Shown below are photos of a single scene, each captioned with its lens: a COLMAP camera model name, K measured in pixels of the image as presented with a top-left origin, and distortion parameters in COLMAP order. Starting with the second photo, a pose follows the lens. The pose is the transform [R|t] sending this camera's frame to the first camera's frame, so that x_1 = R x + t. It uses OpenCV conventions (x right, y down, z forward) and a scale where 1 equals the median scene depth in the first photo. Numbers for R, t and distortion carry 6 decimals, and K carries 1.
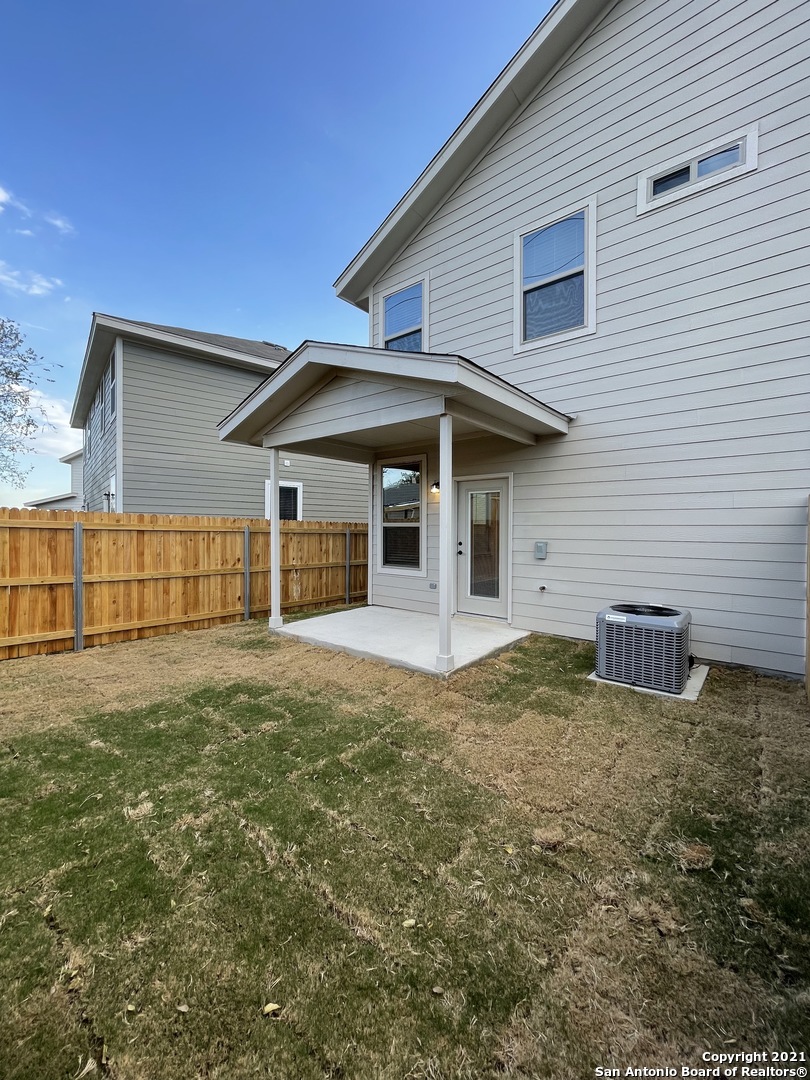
lens RADIAL K [[434.7, 0, 404.0], [0, 434.7, 535.1], [0, 0, 1]] dist [-0.001453, 0.000183]
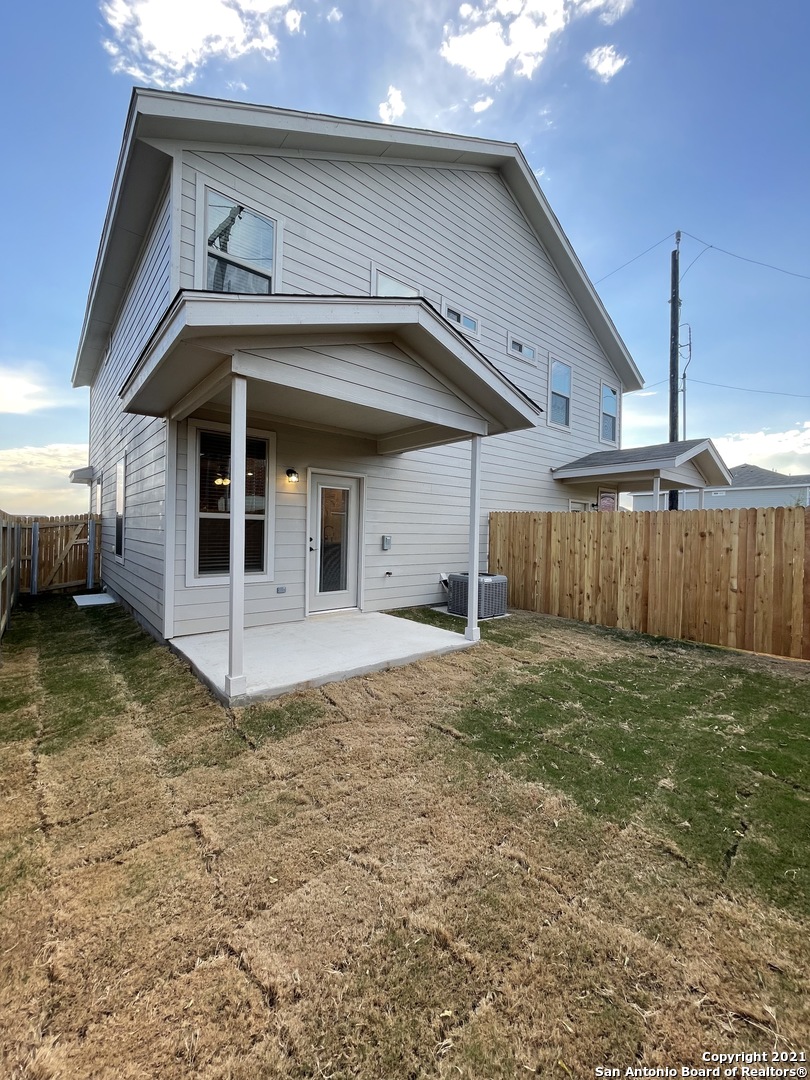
lens RADIAL K [[434.7, 0, 405.4], [0, 434.7, 533.5], [0, 0, 1]] dist [-0.001453, 0.000183]
pose [[0.165450, -0.013135, 0.986131, -0.879394], [-0.006326, 0.999877, 0.014379, -0.009155], [-0.986198, -0.008617, 0.165347, 0.742476]]
